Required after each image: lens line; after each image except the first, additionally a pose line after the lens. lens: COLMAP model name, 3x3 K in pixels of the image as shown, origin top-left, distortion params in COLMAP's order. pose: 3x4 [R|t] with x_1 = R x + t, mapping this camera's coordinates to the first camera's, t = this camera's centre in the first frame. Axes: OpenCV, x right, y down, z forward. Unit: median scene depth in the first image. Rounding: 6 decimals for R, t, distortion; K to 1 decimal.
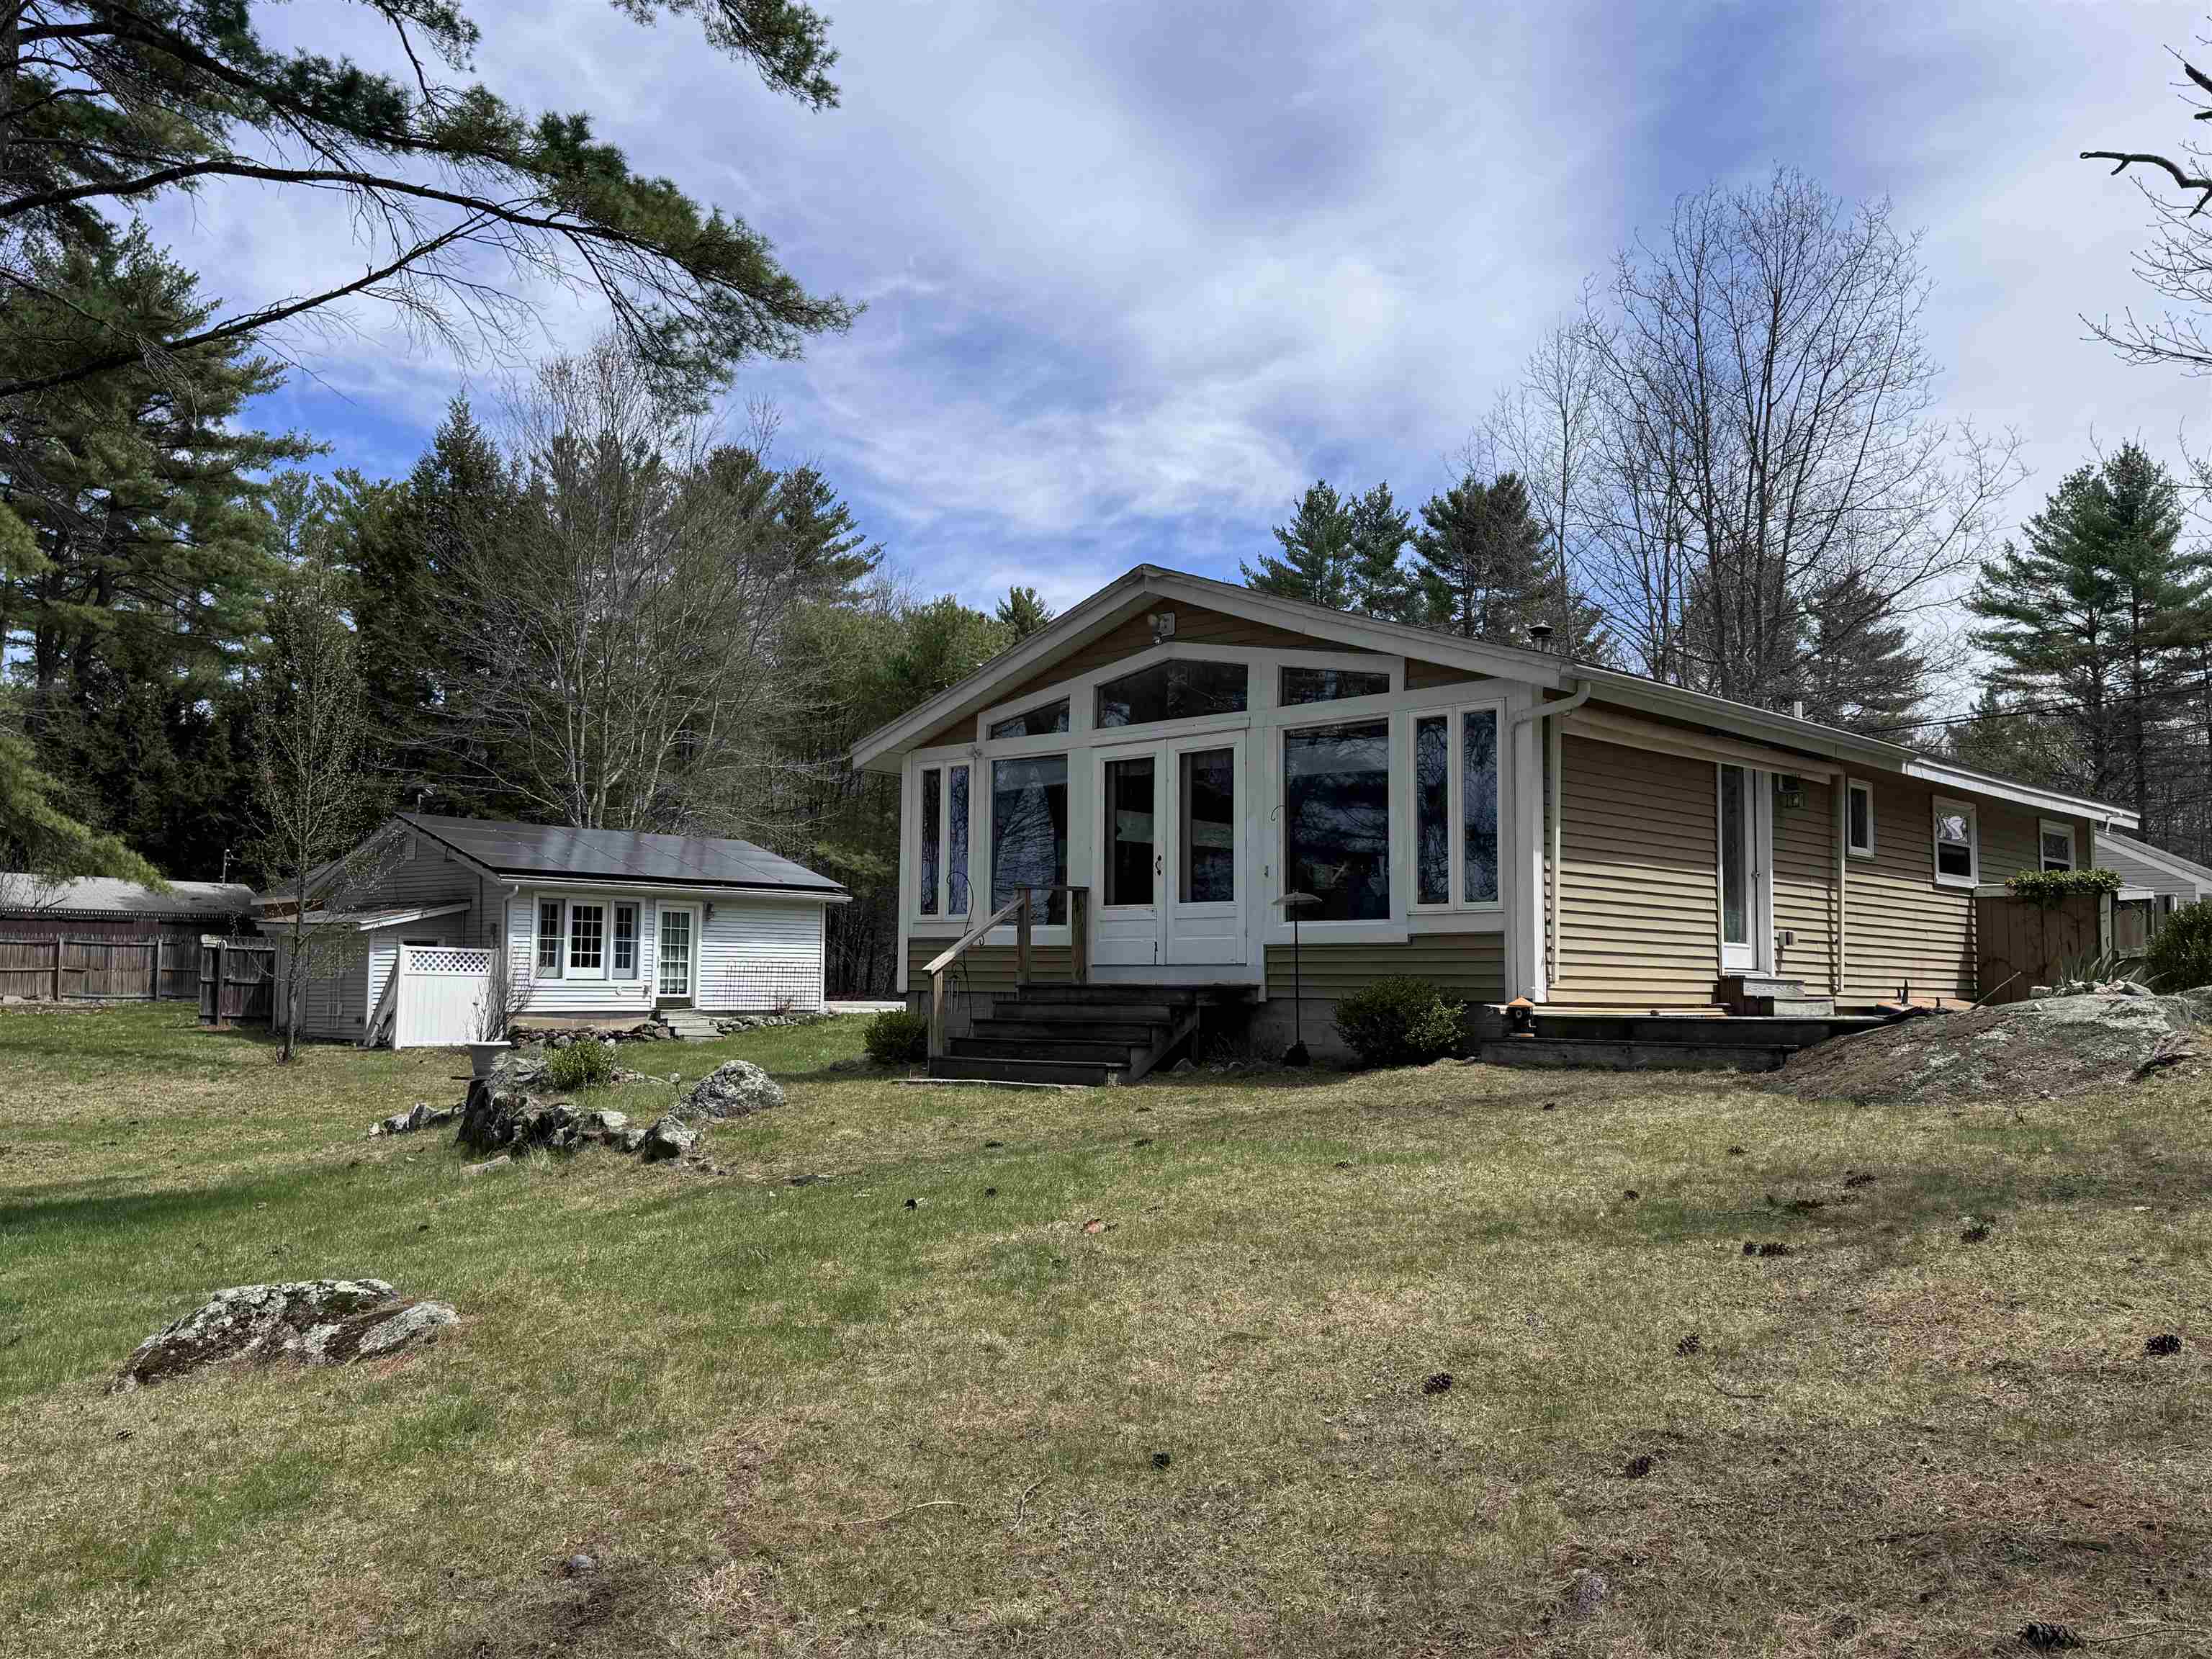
lens RADIAL K [[1838.5, 0, 1142.2], [0, 1838.5, 851.7], [0, 0, 1]] dist [0.098699, -0.167146]
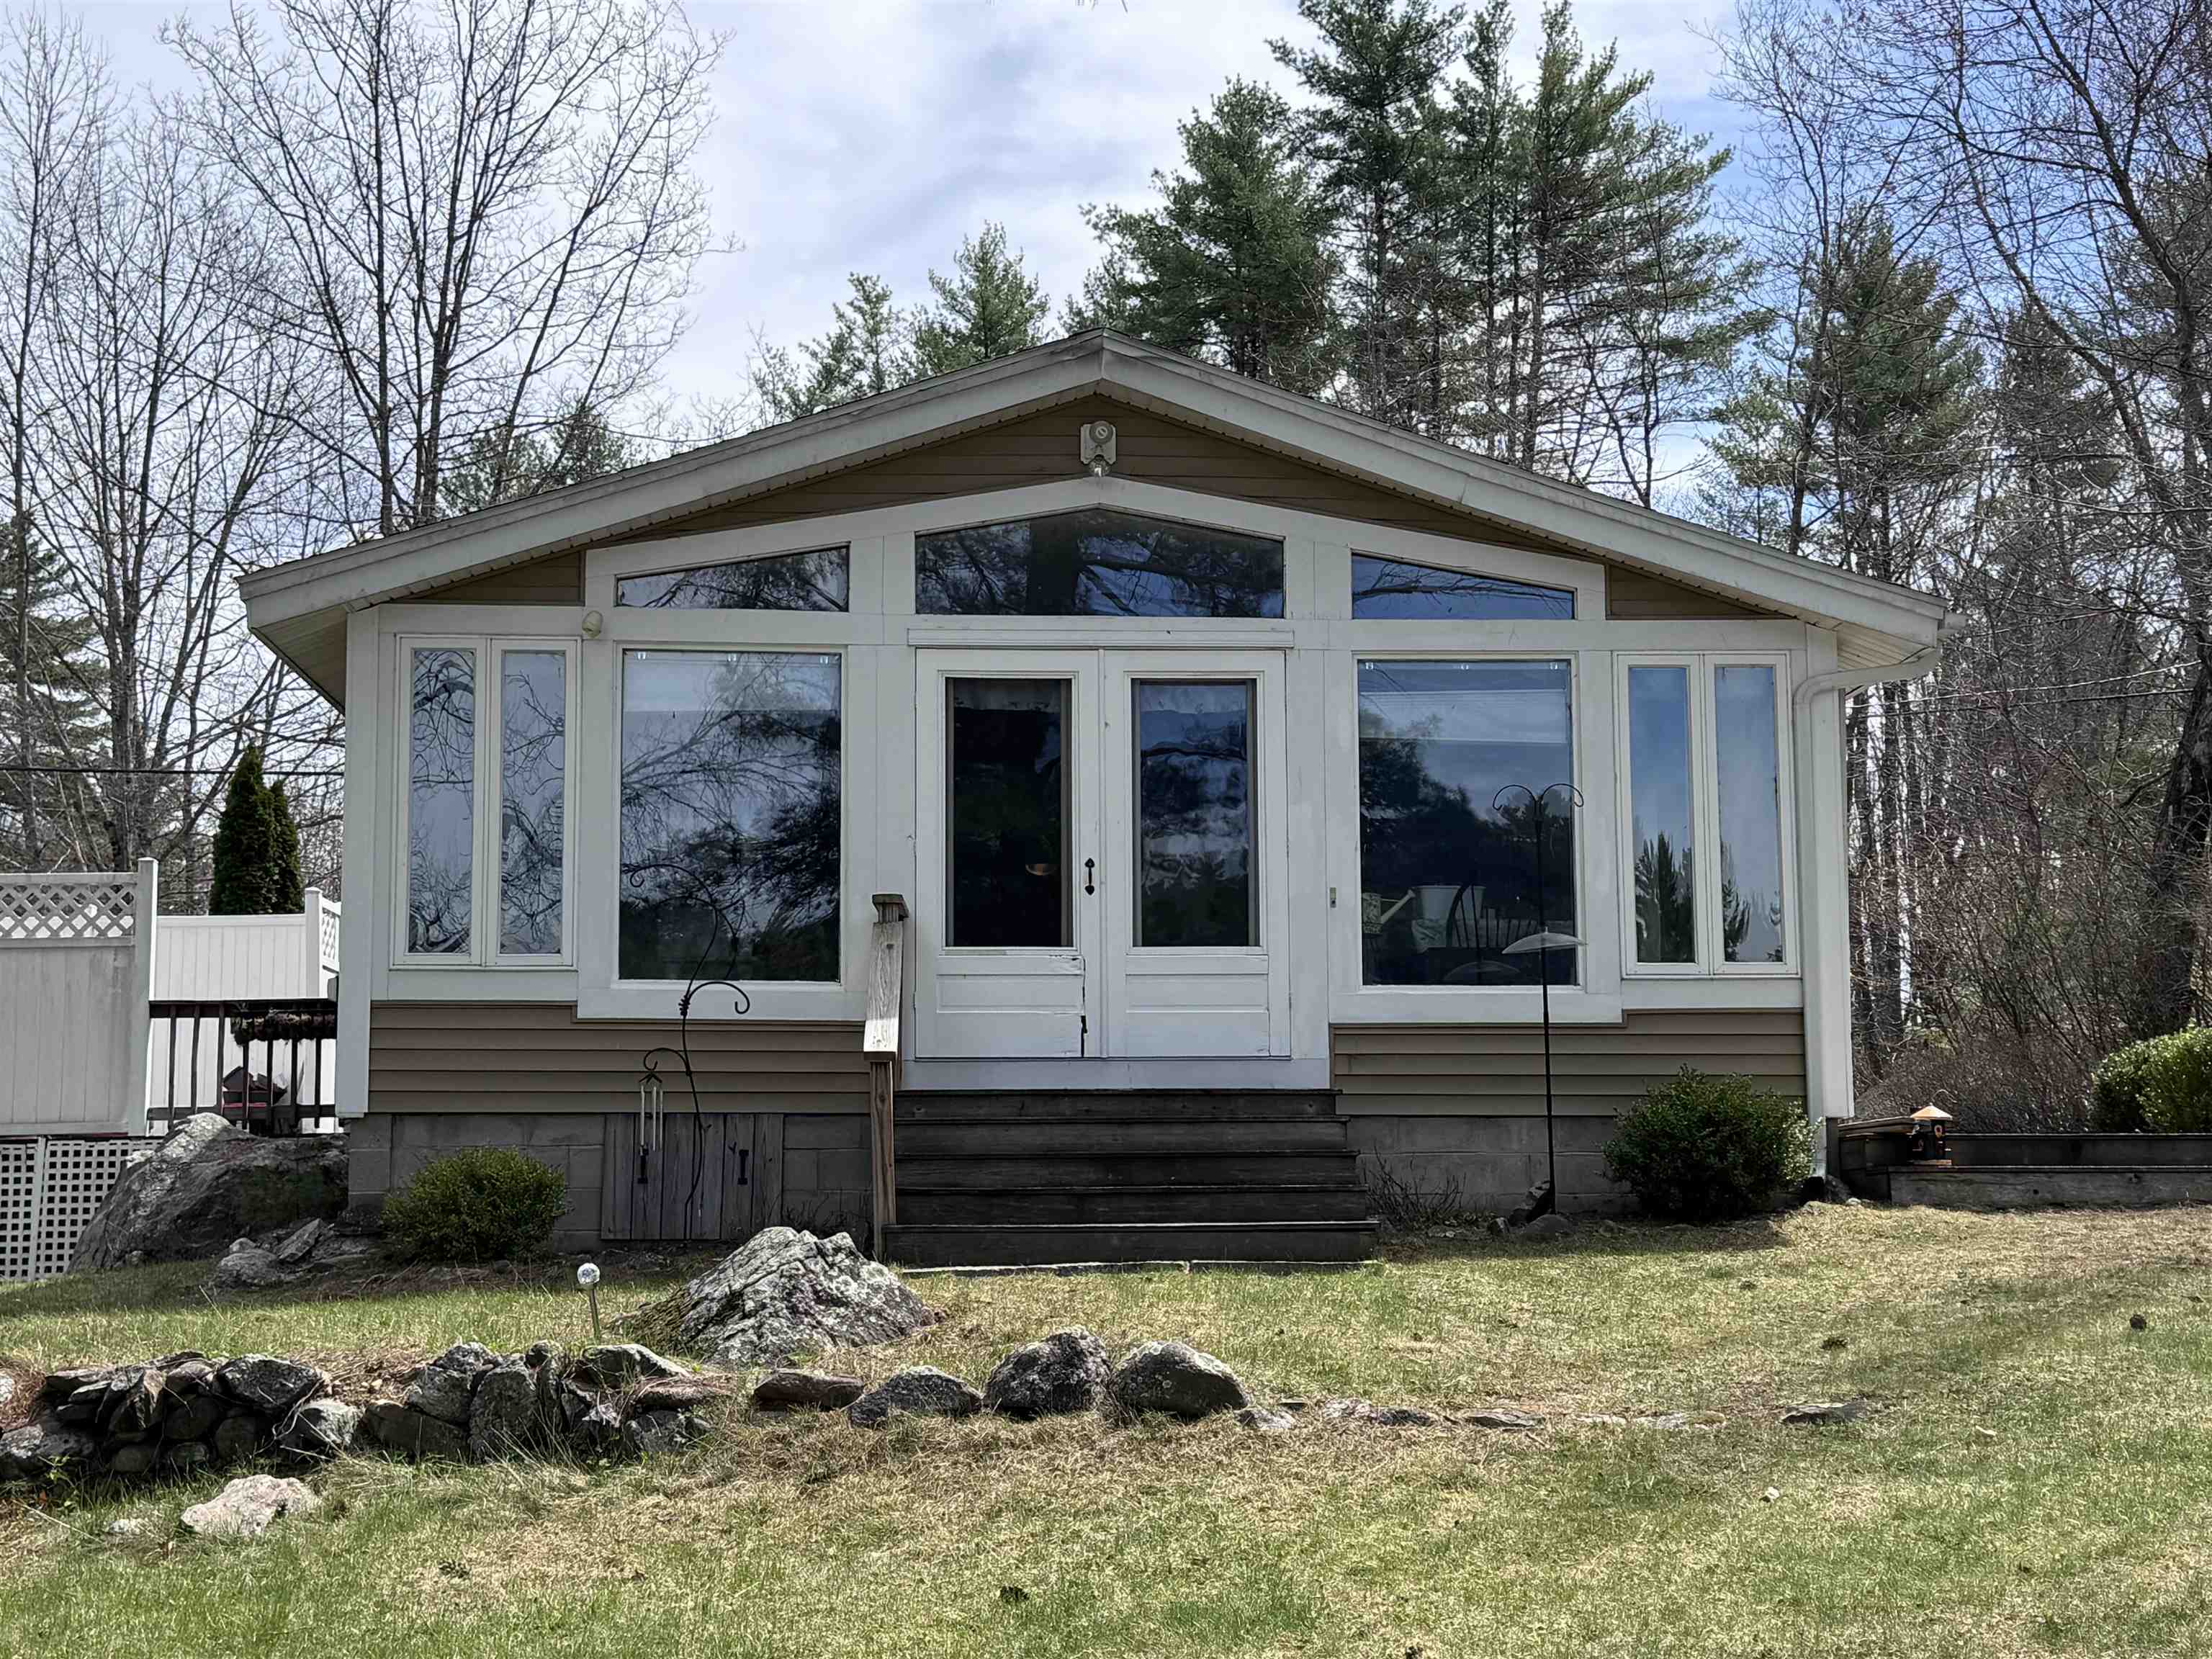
lens RADIAL K [[3059.0, 0, 1106.0], [0, 3059.0, 829.5], [0, 0, 1]] dist [0.135596, 0.003107]
pose [[0.693631, 0.057517, 0.718031, -0.571634], [-0.045063, 0.998319, -0.036437, 0.023359], [-0.718920, -0.007083, 0.695057, 0.318609]]
